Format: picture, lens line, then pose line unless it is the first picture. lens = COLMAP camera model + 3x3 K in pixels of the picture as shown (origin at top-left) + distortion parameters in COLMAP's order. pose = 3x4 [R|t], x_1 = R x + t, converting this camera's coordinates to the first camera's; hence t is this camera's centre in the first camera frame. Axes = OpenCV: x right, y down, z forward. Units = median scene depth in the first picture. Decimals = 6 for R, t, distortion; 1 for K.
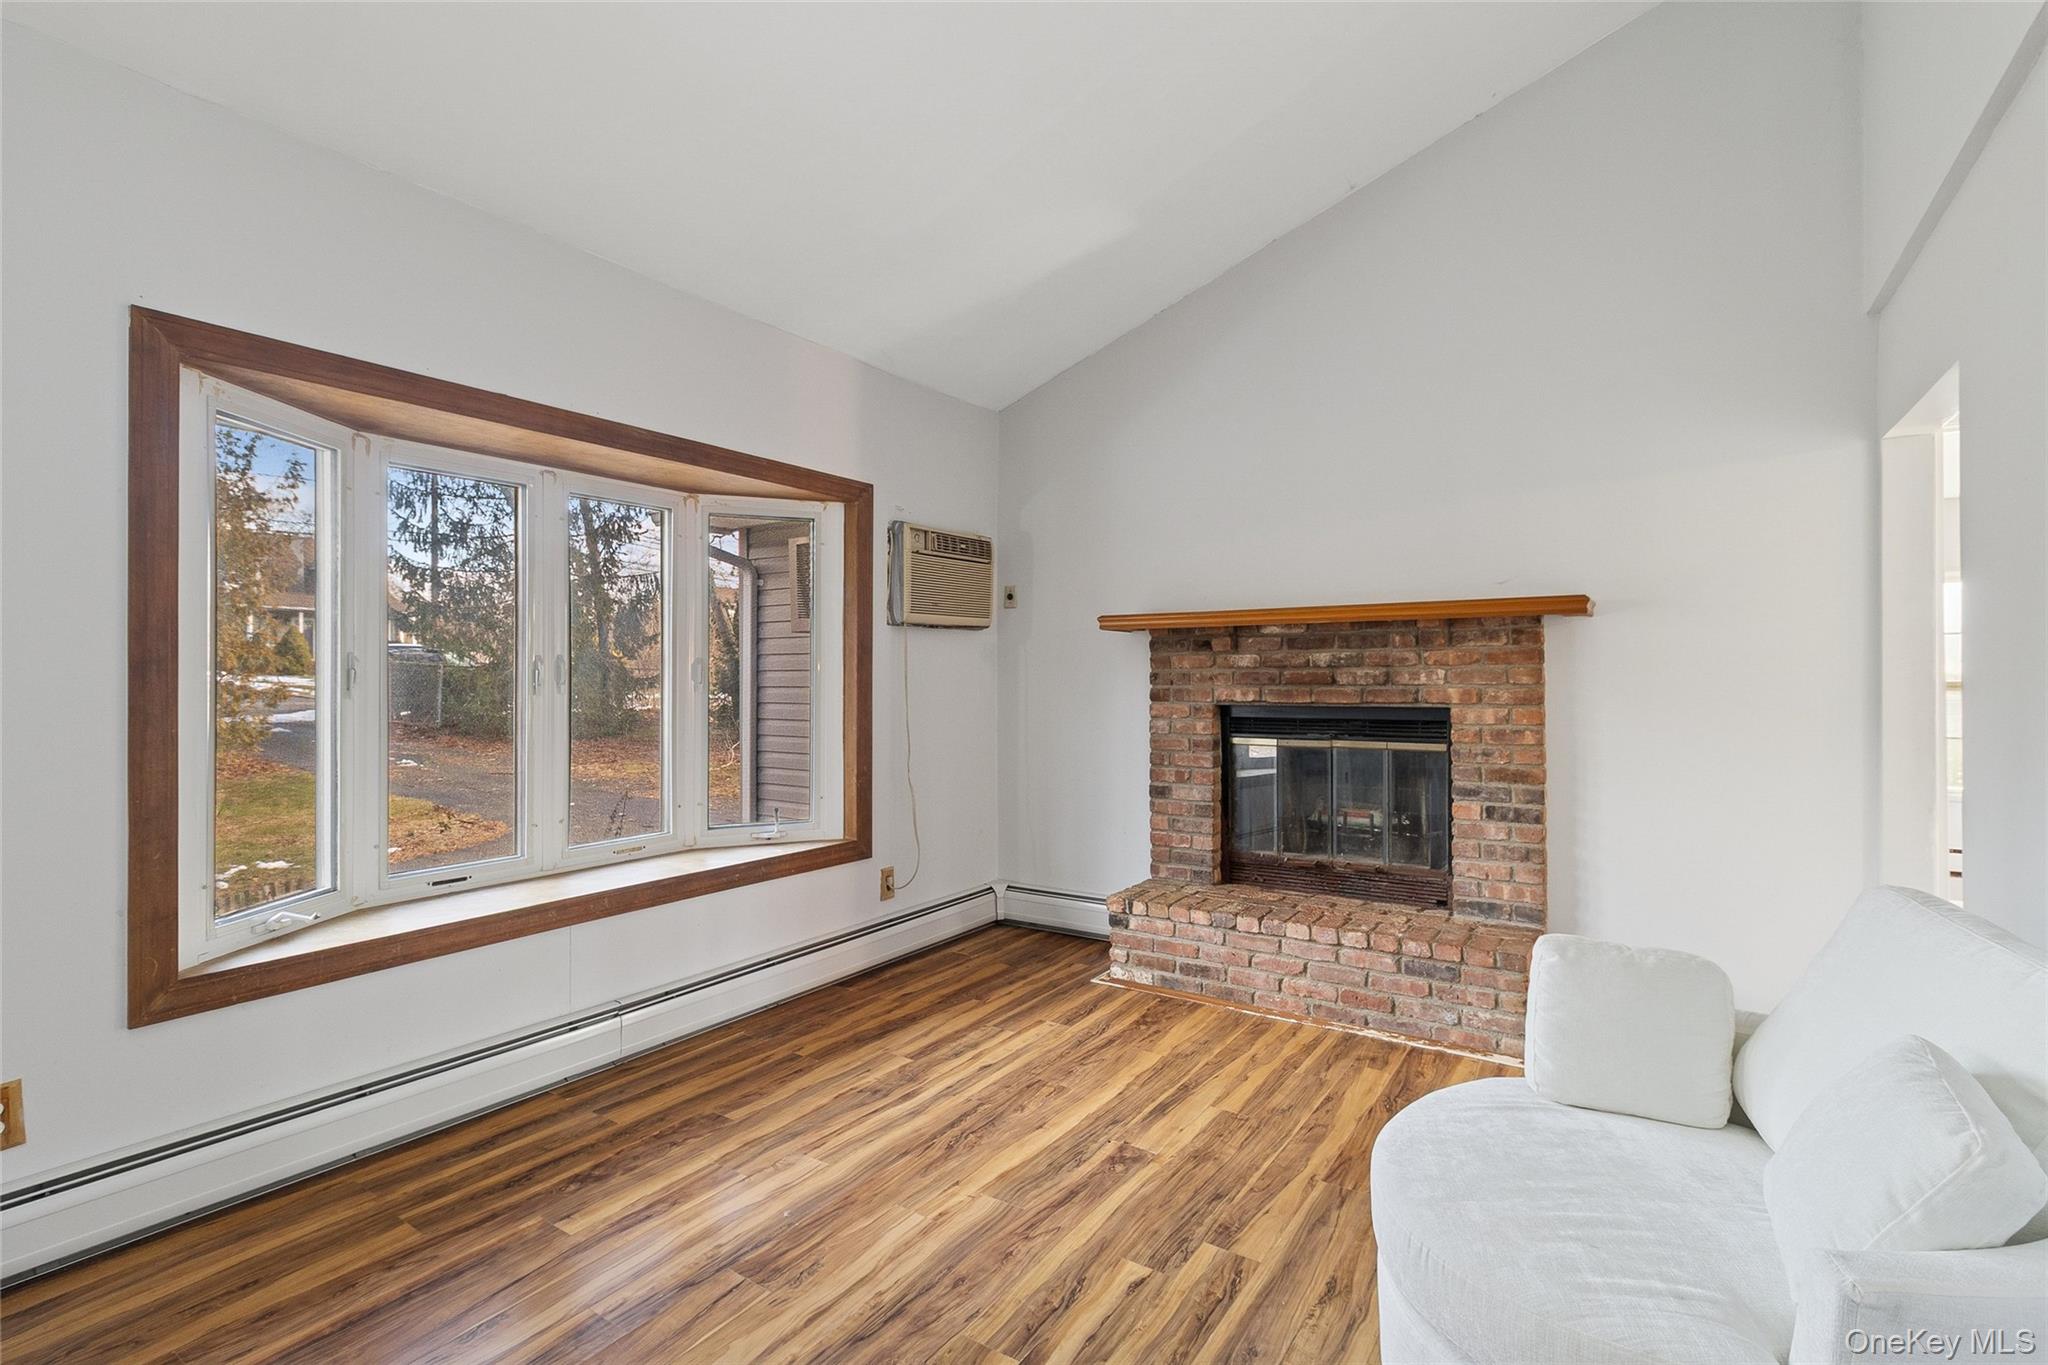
lens RADIAL K [[958.8, 0, 1037.6], [0, 958.8, 675.8], [0, 0, 1]] dist [0.002019, 0.000278]
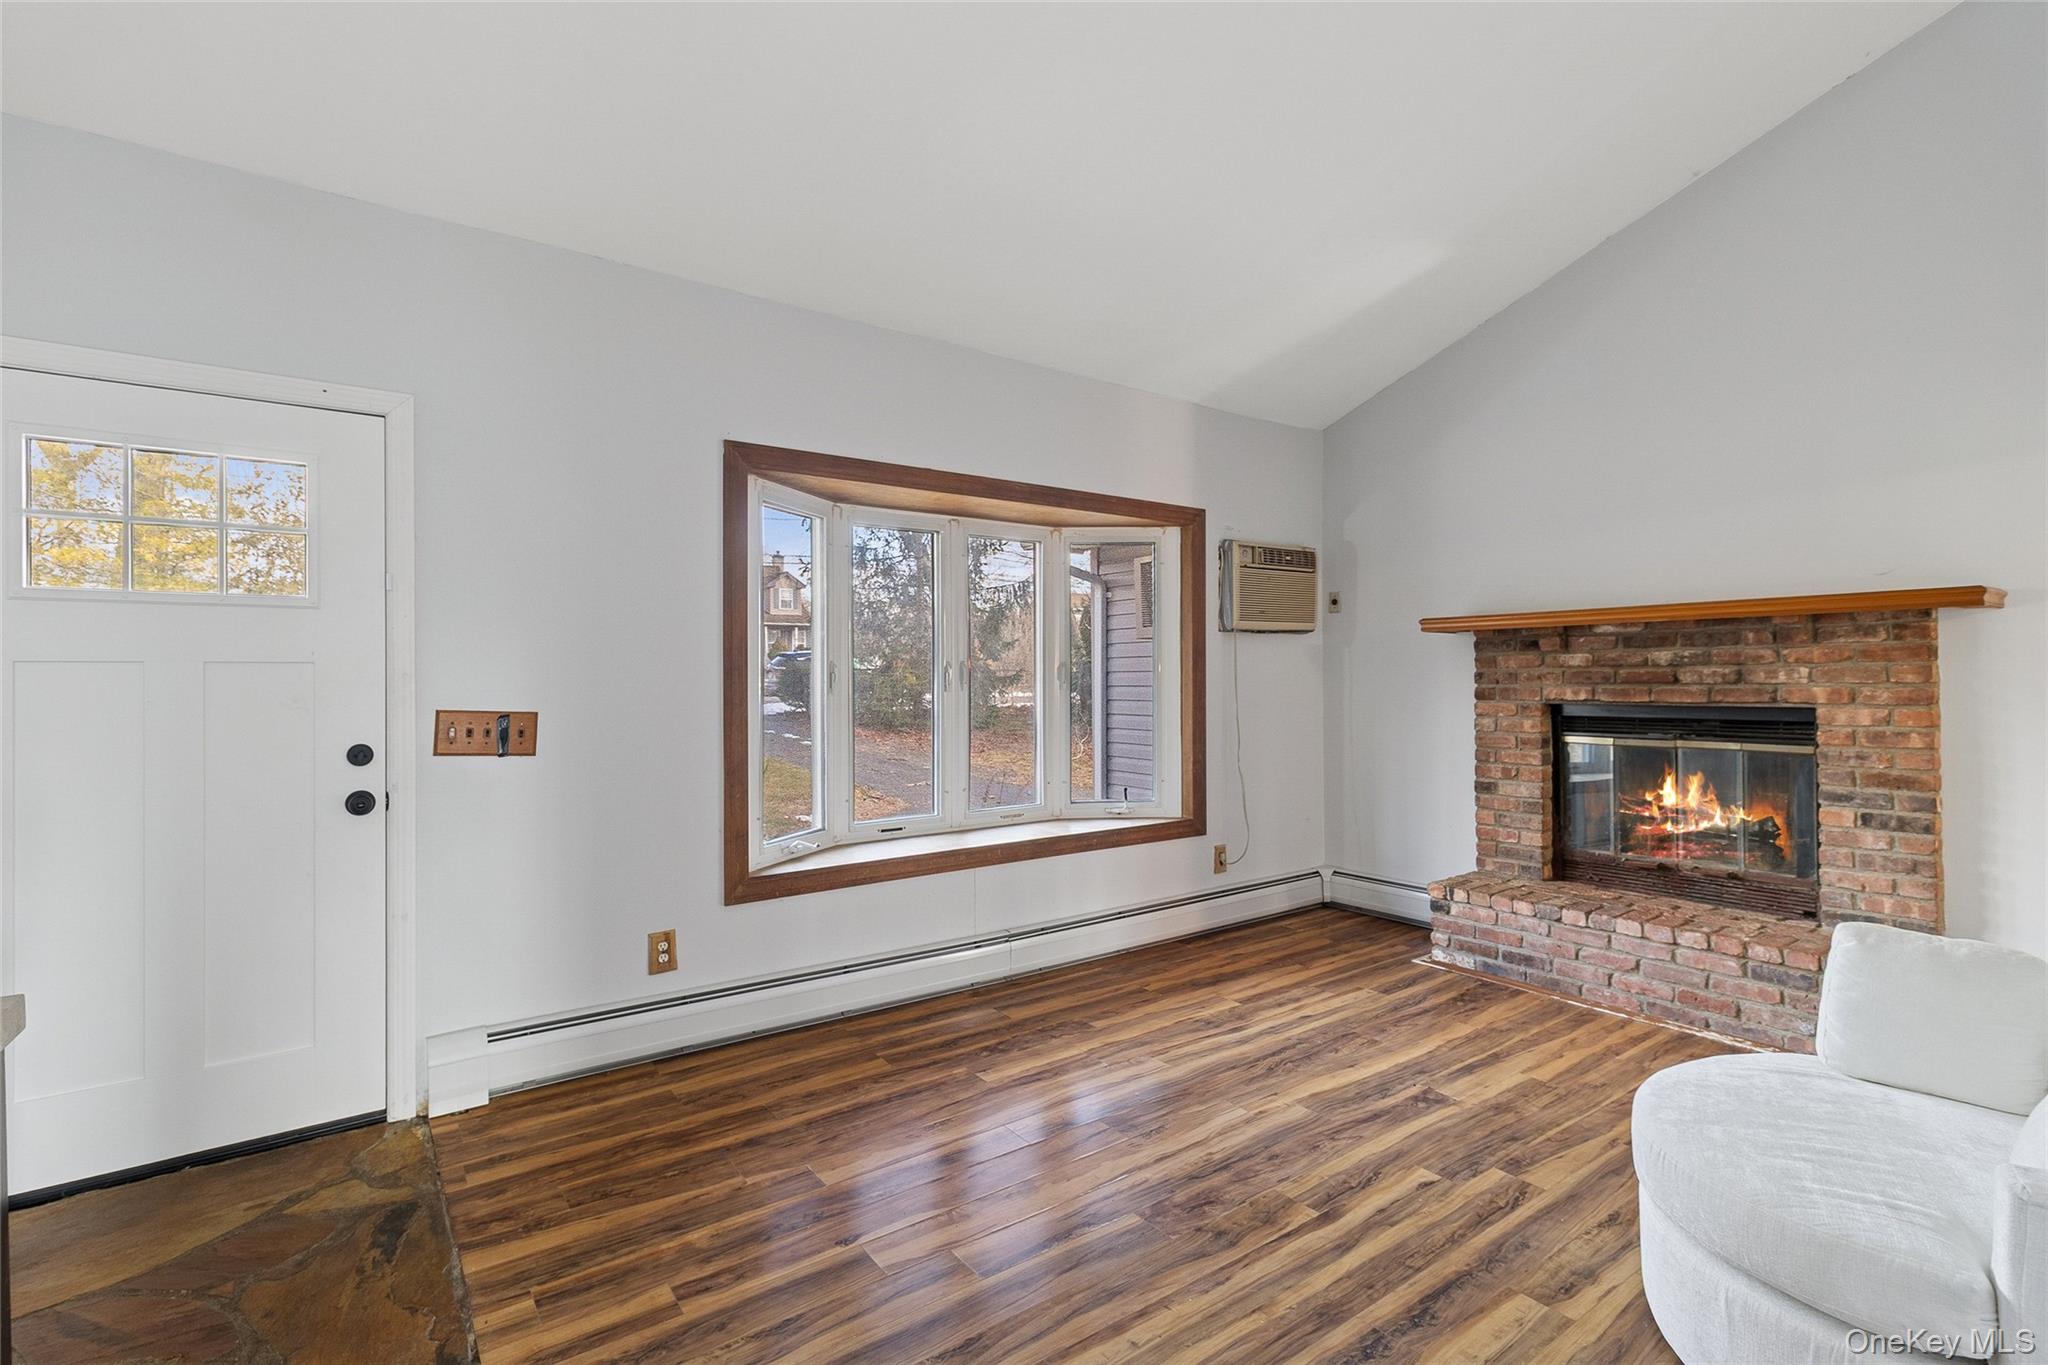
lens RADIAL K [[954.2, 0, 1029.1], [0, 954.2, 673.4], [0, 0, 1]] dist [0.003963, 0.000662]
pose [[0.936552, -0.004605, -0.350499, 0.034338], [0.003965, 0.999989, -0.002543, -0.001464], [0.350507, 0.000992, 0.936560, -0.166284]]
